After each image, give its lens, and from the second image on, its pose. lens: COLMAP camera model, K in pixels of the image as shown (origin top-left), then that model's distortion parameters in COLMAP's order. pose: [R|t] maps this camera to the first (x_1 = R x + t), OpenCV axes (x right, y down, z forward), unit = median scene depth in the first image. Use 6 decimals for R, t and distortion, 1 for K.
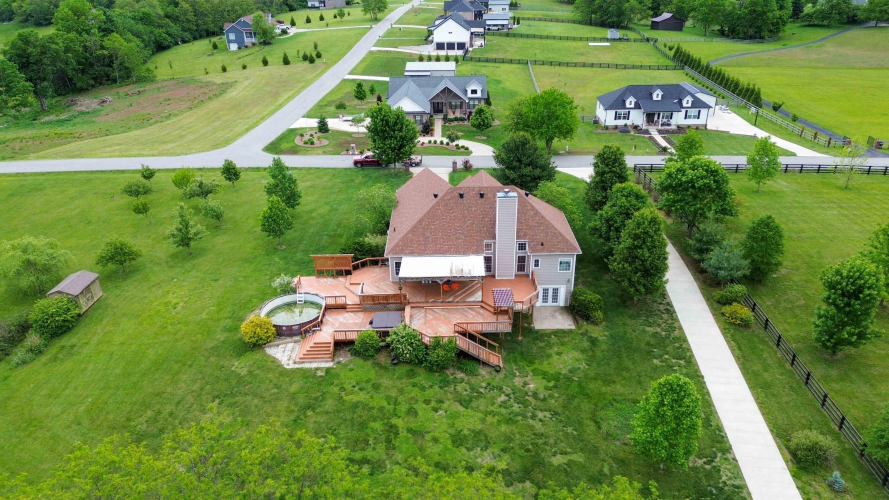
lens RADIAL K [[626.1, 0, 445.8], [0, 626.1, 245.7], [0, 0, 1]] dist [0.079018, -0.082098]
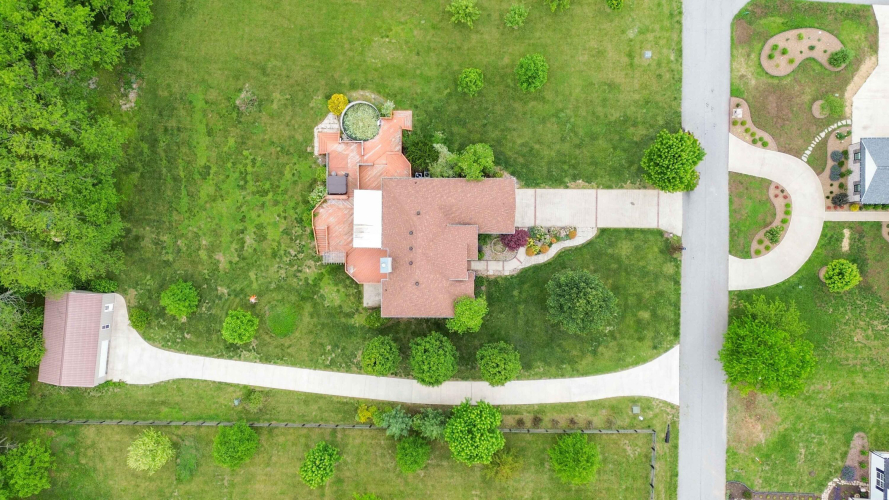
lens RADIAL K [[626.1, 0, 446.3], [0, 626.1, 247.3], [0, 0, 1]] dist [0.079018, -0.082098]
pose [[-0.013745, 0.999782, 0.015741, 0.017138], [-0.405238, -0.019961, 0.913993, -0.676546], [0.914108, 0.006184, 0.405424, 0.281841]]
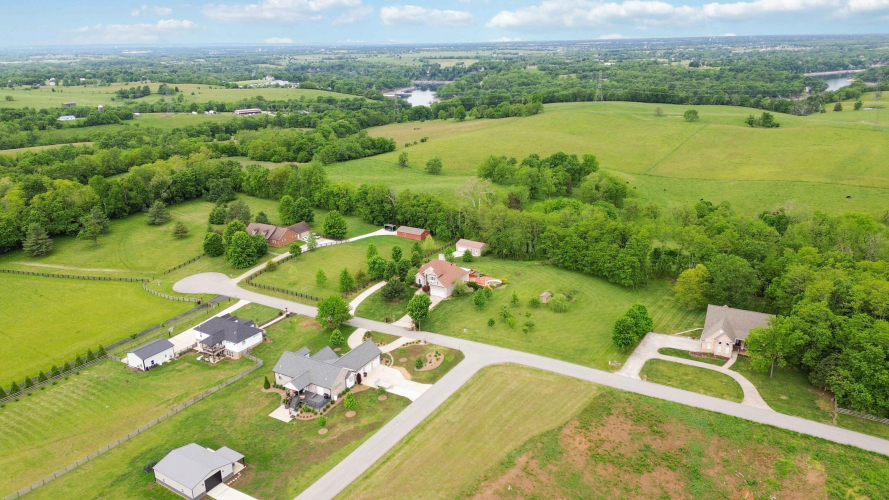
lens RADIAL K [[626.1, 0, 446.4], [0, 626.1, 251.7], [0, 0, 1]] dist [0.079018, -0.082098]
pose [[-0.858165, -0.144860, 0.492512, -0.940351], [0.239585, 0.735475, 0.633779, -1.303851], [-0.454039, 0.661886, -0.596452, 1.663358]]
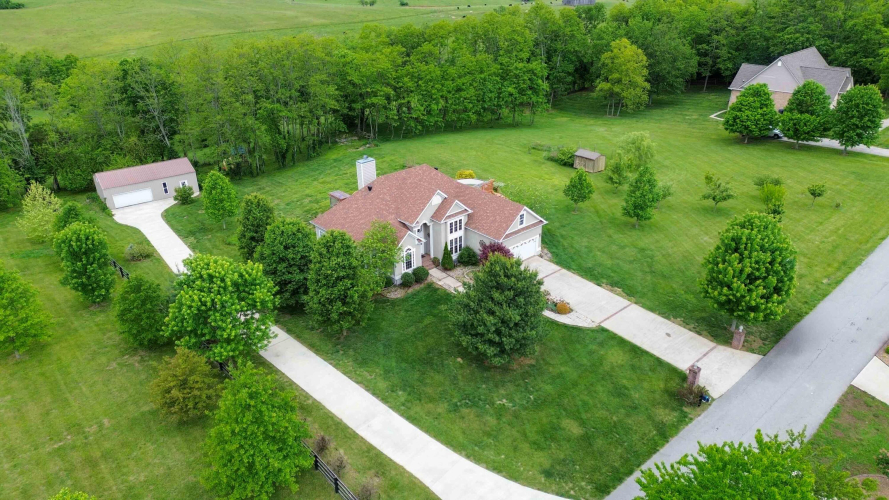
lens RADIAL K [[626.1, 0, 450.2], [0, 626.1, 248.9], [0, 0, 1]] dist [0.079018, -0.082098]
pose [[-0.756377, 0.297197, -0.582725, 0.356844], [-0.266591, 0.673441, 0.689497, -0.412392], [0.597347, 0.676869, -0.430145, 0.847782]]
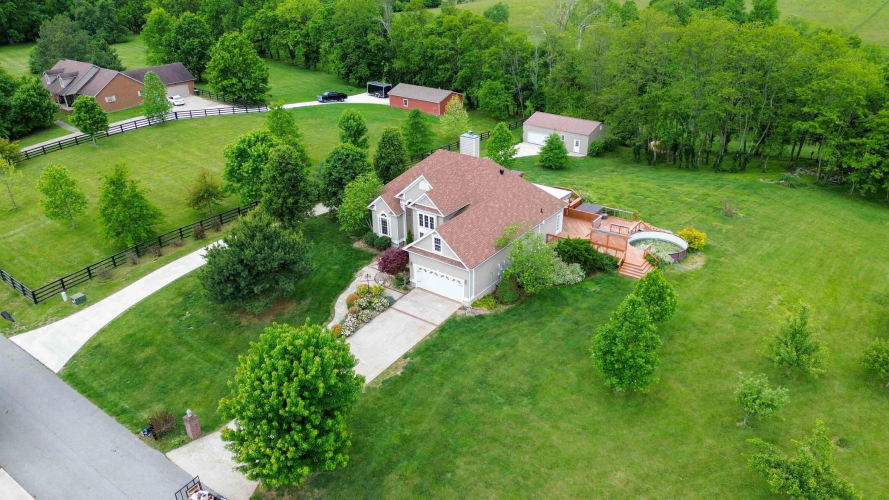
lens RADIAL K [[626.1, 0, 443.9], [0, 626.1, 249.7], [0, 0, 1]] dist [0.079018, -0.082098]
pose [[-0.793485, -0.252628, 0.553679, -0.271944], [0.277181, 0.659922, 0.698336, -0.377804], [-0.541805, 0.707588, -0.453615, 0.835518]]
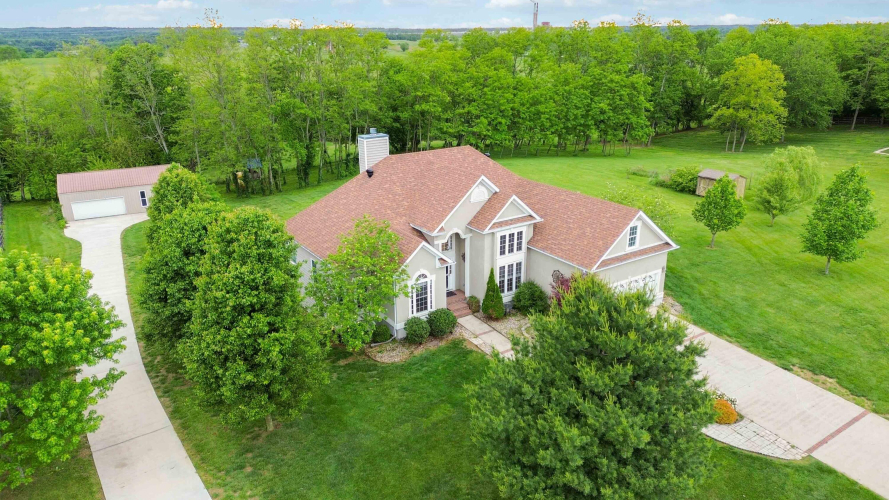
lens RADIAL K [[626.1, 0, 446.5], [0, 626.1, 252.8], [0, 0, 1]] dist [0.079018, -0.082098]
pose [[-0.838111, 0.194112, -0.509795, 0.212698], [-0.225182, 0.728093, 0.647436, -0.237764], [0.496854, 0.657420, -0.566512, 0.763826]]
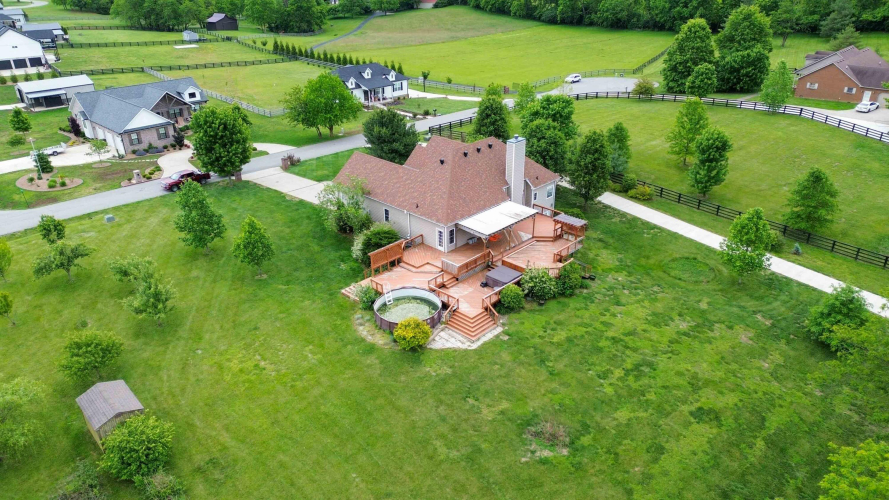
lens RADIAL K [[626.1, 0, 449.4], [0, 626.1, 247.7], [0, 0, 1]] dist [0.079018, -0.082098]
pose [[0.698411, -0.302804, 0.648484, -0.375142], [0.309681, 0.944732, 0.107611, -0.028163], [-0.645228, 0.125666, 0.753584, 0.129658]]
